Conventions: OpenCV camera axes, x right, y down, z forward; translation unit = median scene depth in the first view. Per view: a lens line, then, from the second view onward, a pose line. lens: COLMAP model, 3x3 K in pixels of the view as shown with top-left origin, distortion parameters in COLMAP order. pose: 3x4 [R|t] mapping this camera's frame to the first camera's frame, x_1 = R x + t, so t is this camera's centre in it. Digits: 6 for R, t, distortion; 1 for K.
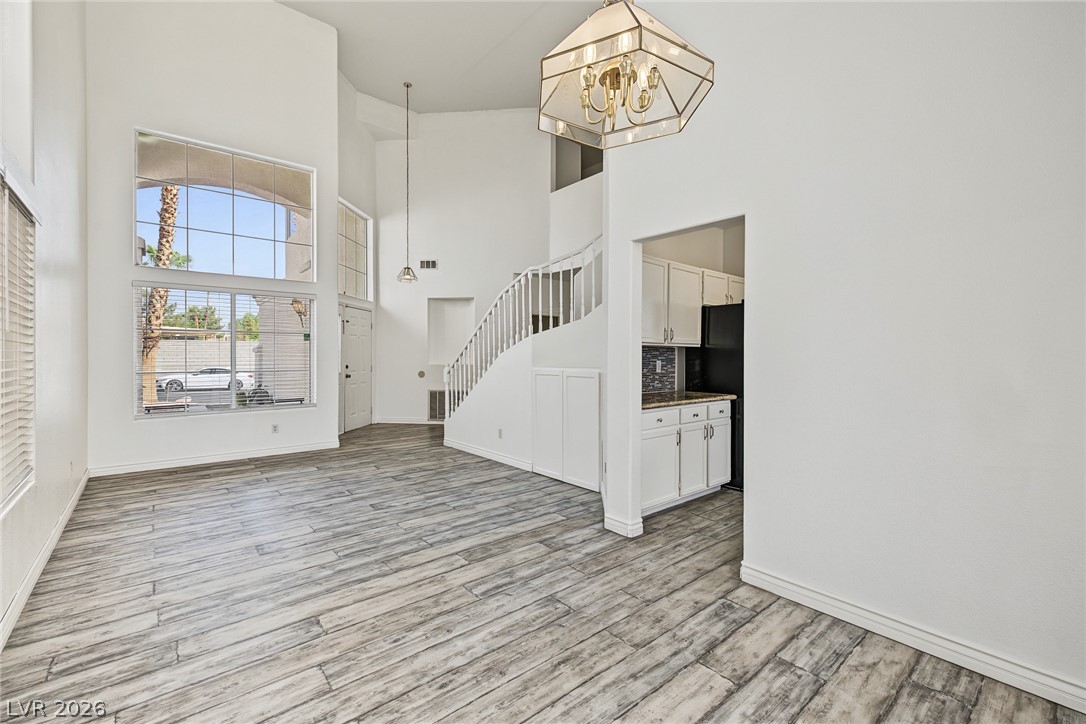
lens RADIAL K [[476.4, 0, 543.2], [0, 476.4, 352.7], [0, 0, 1]] dist [0.008266, -0.001626]
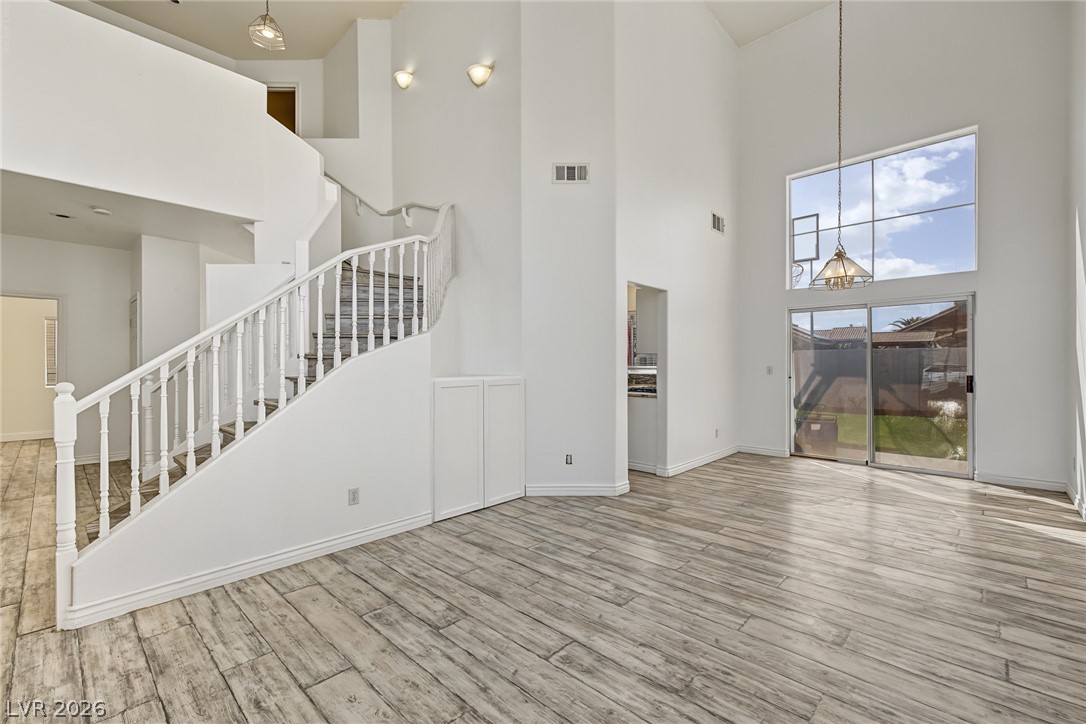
lens RADIAL K [[476.4, 0, 538.0], [0, 476.4, 363.0], [0, 0, 1]] dist [0.008266, -0.001626]
pose [[-0.137111, 0.002590, 0.990552, -1.030343], [-0.007251, 0.999967, -0.003619, 0.018725], [-0.990529, -0.007679, -0.137088, 1.297531]]
